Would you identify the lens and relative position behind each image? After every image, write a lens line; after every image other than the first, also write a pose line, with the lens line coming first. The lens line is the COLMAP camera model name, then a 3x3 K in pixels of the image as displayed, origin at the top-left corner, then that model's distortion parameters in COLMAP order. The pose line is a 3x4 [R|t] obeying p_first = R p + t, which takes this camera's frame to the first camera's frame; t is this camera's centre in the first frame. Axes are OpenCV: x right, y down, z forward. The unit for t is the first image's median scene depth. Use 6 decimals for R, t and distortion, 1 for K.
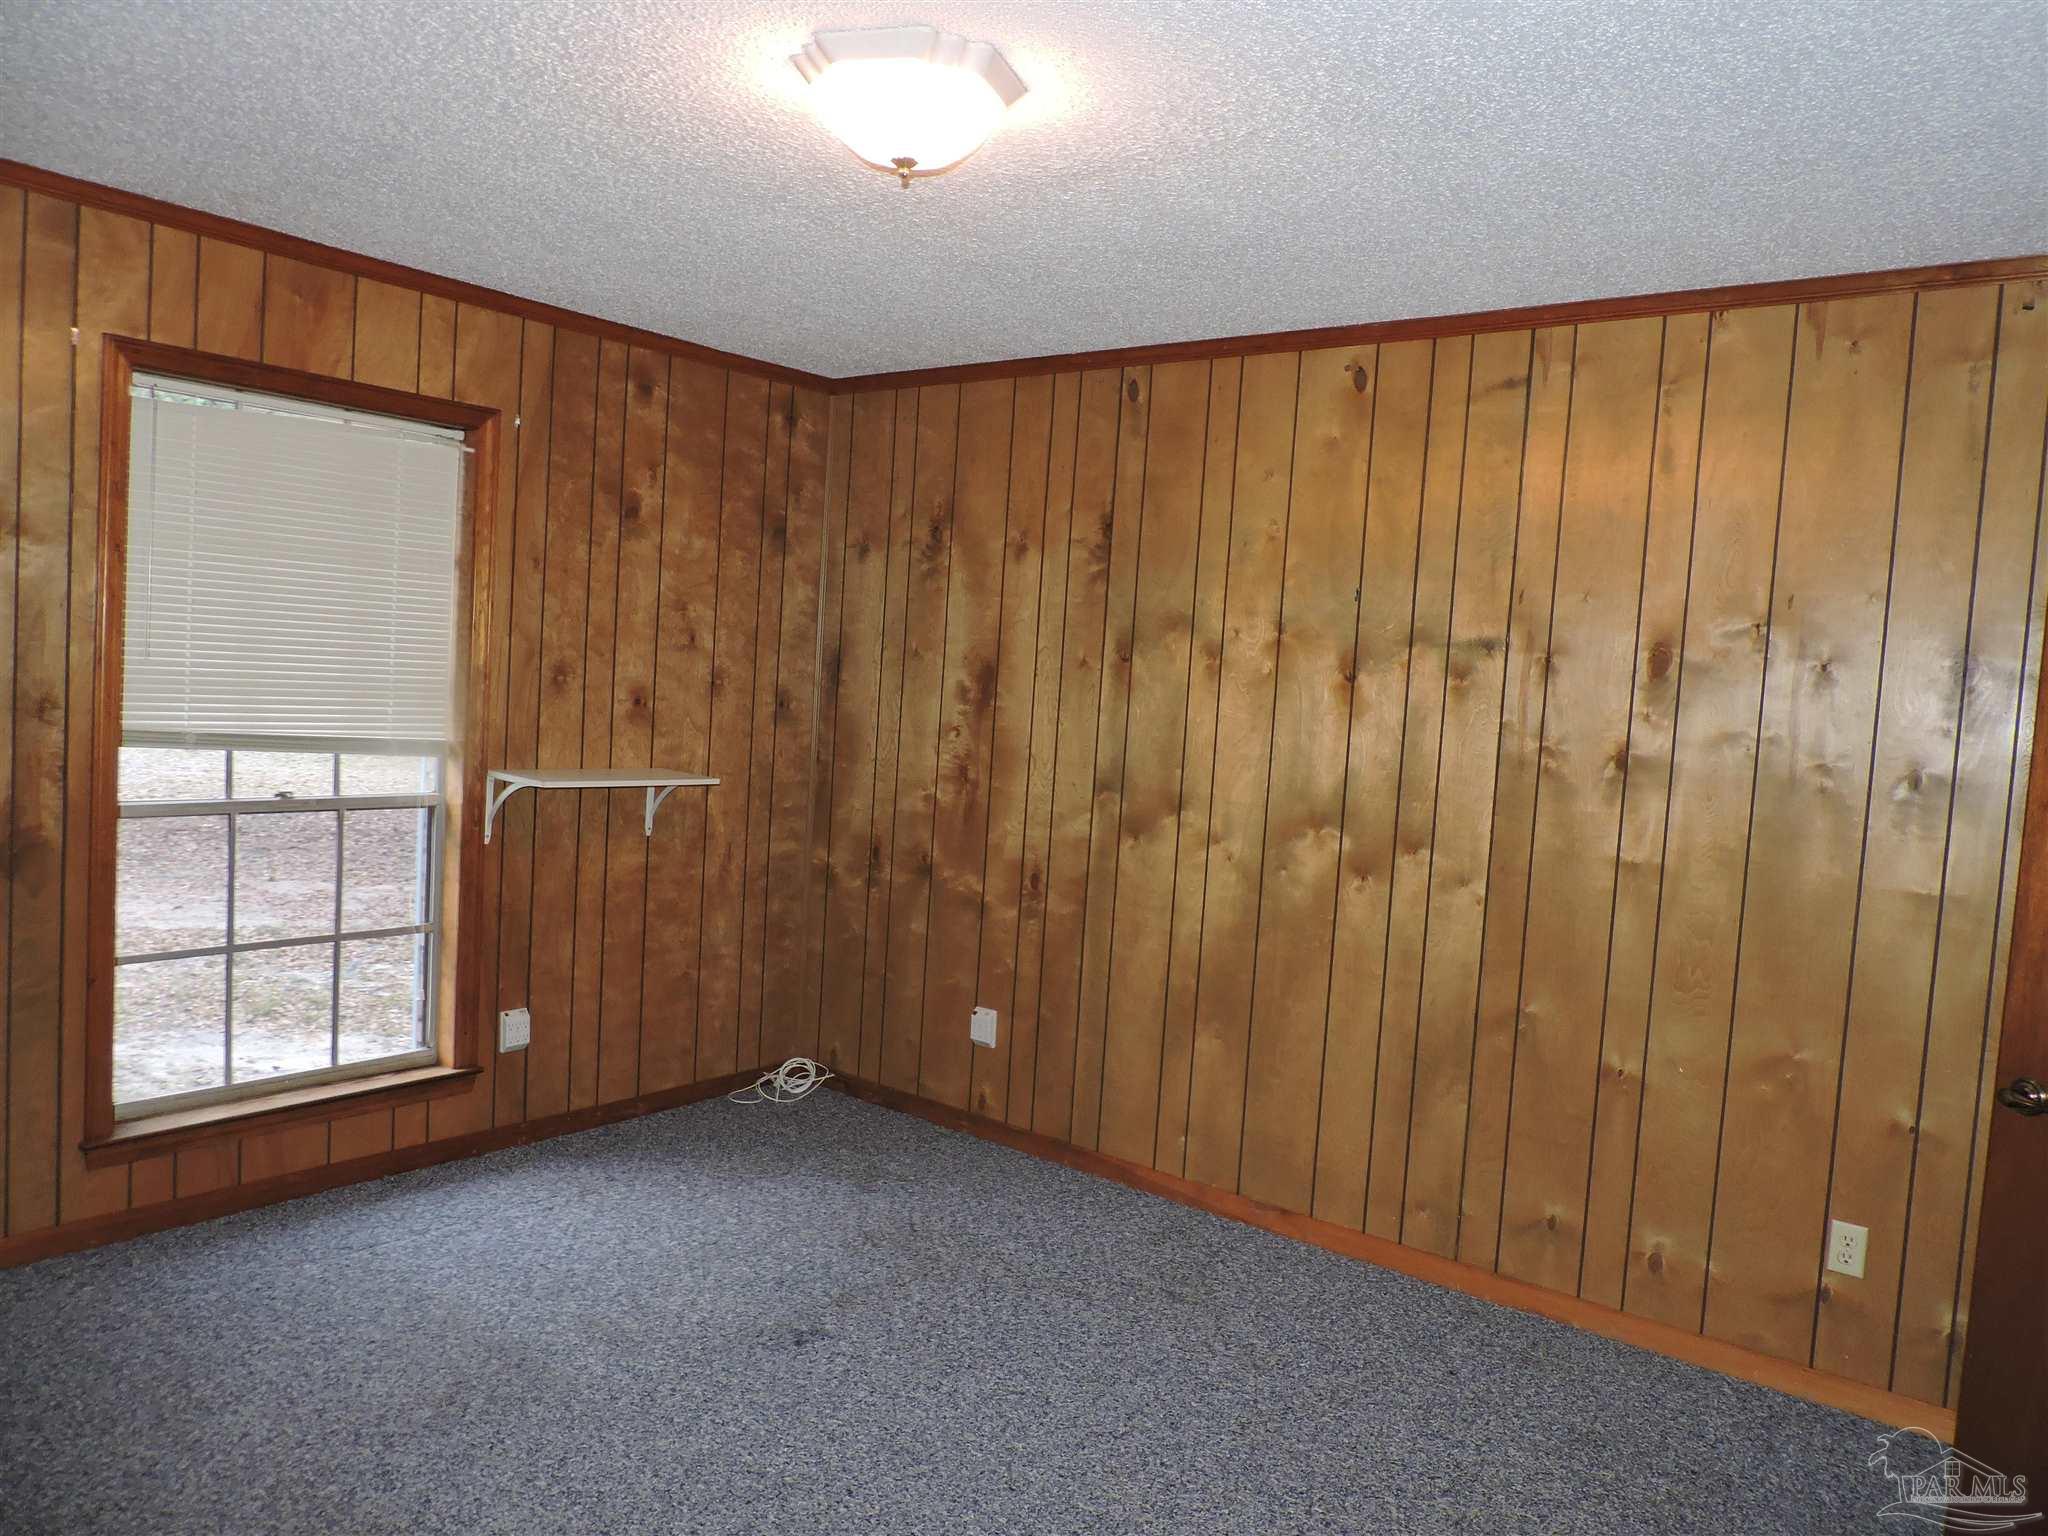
lens RADIAL K [[1453.7, 0, 1137.4], [0, 1453.7, 803.1], [0, 0, 1]] dist [0.054106, 0.000725]
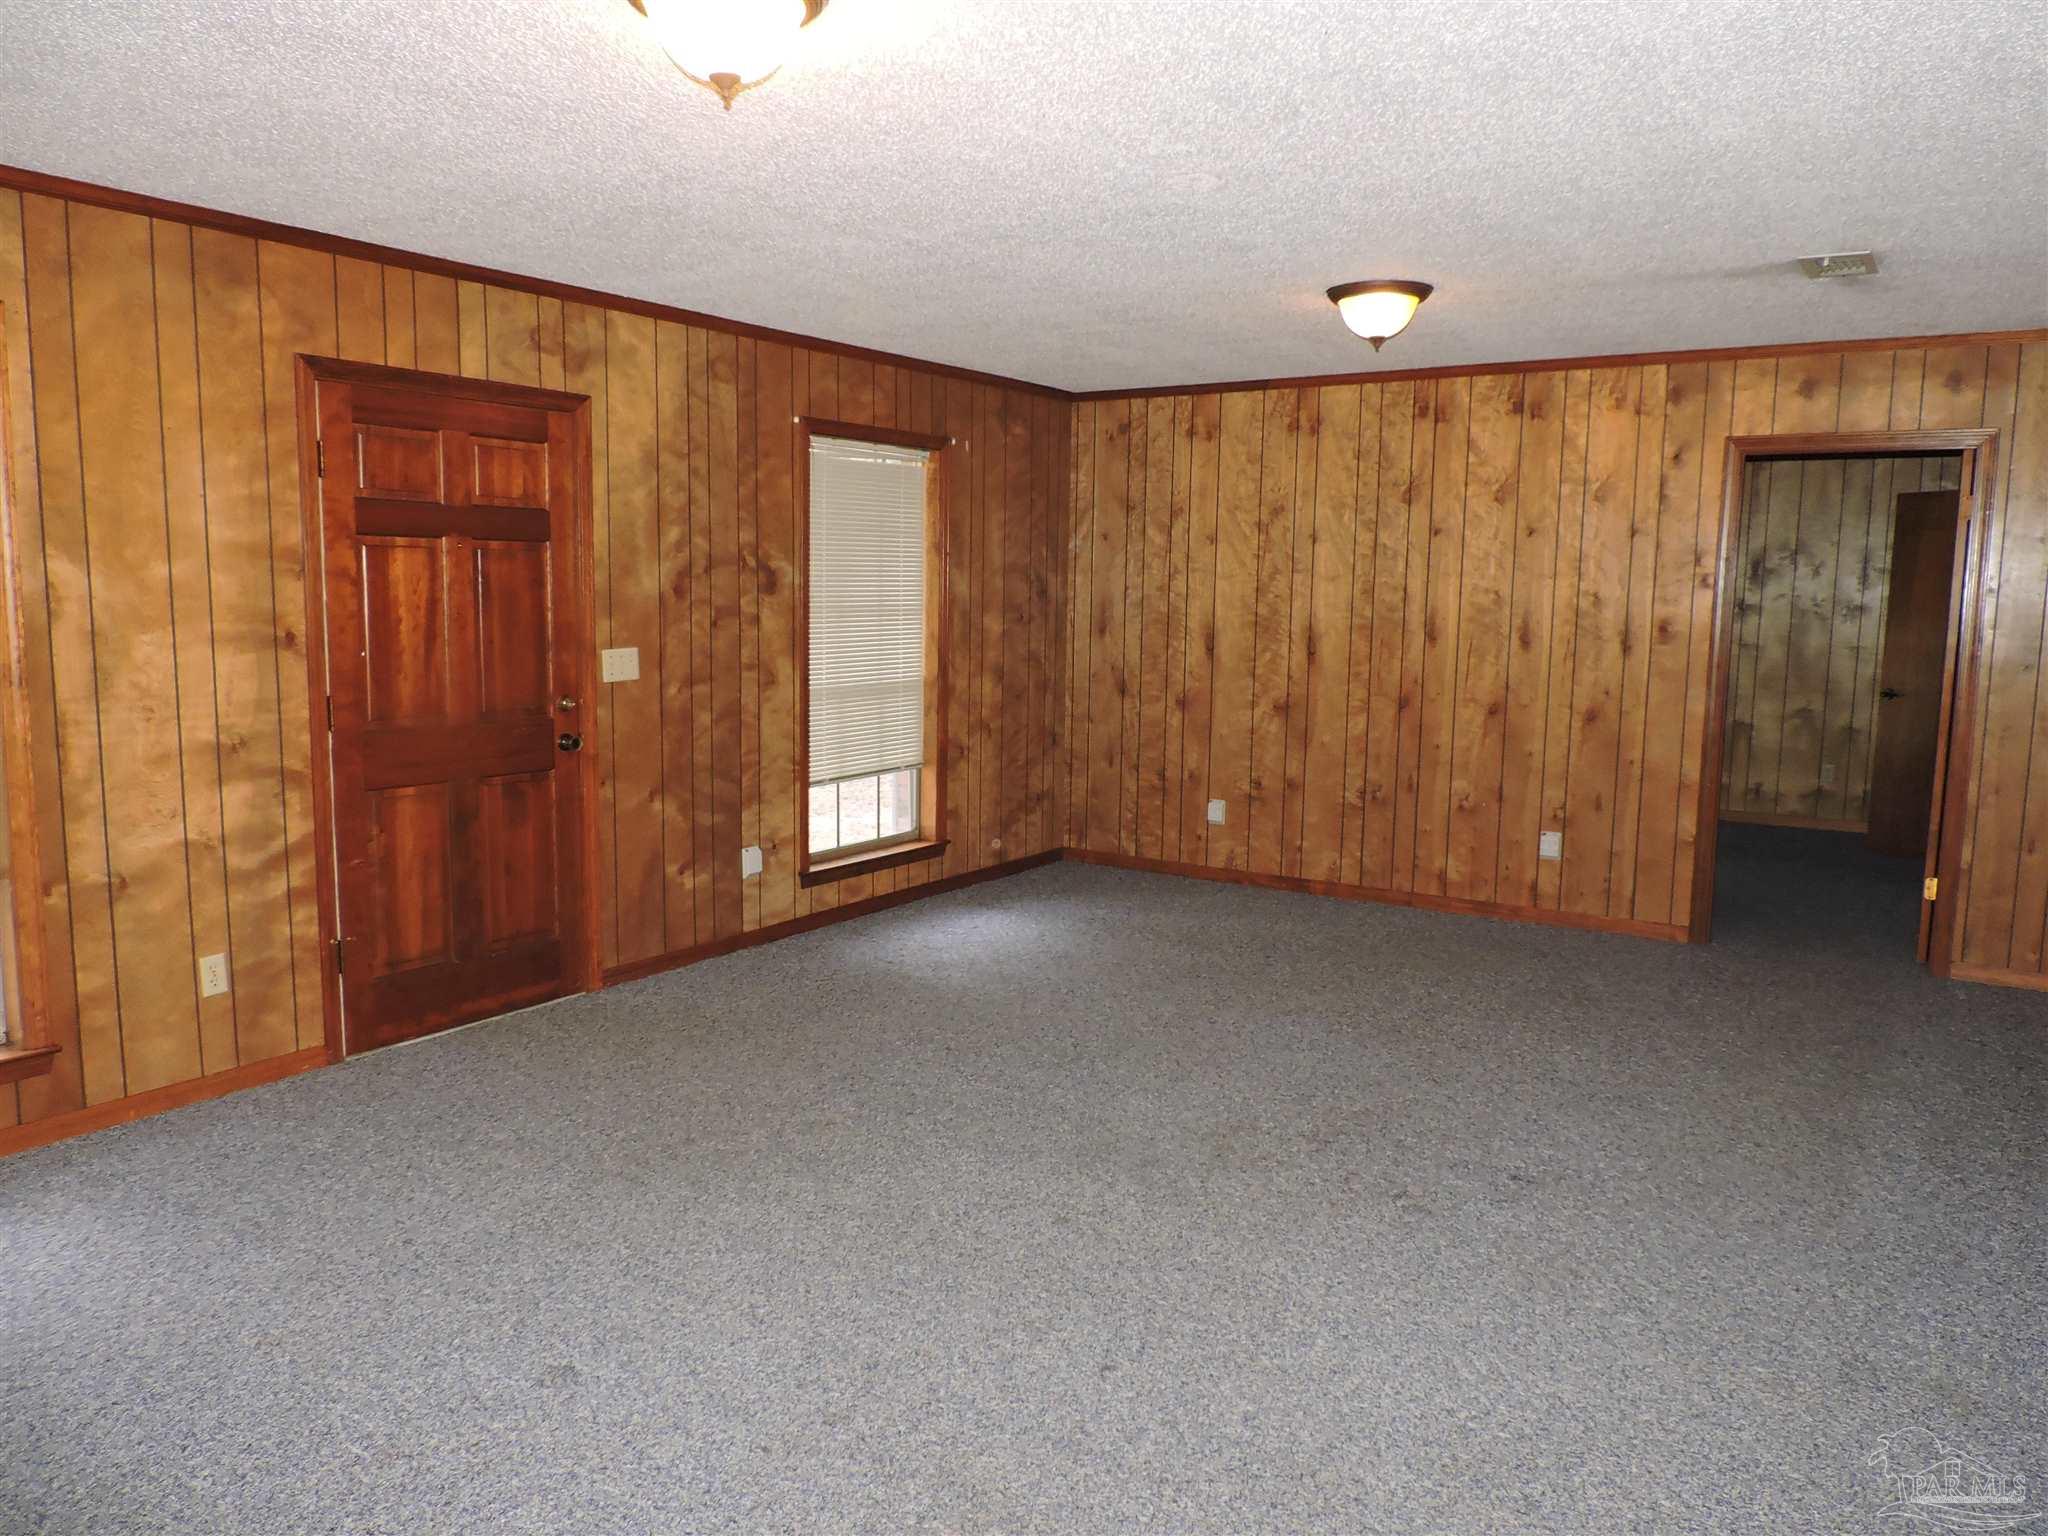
lens RADIAL K [[1460.0, 0, 1024.0], [0, 1460.0, 768.0], [0, 0, 1]] dist [-0.008742, -0.001998]
pose [[0.997548, -0.050172, 0.048801, -0.544174], [0.048179, 0.997989, 0.041198, 0.045561], [-0.050770, -0.038745, 0.997959, -0.779182]]
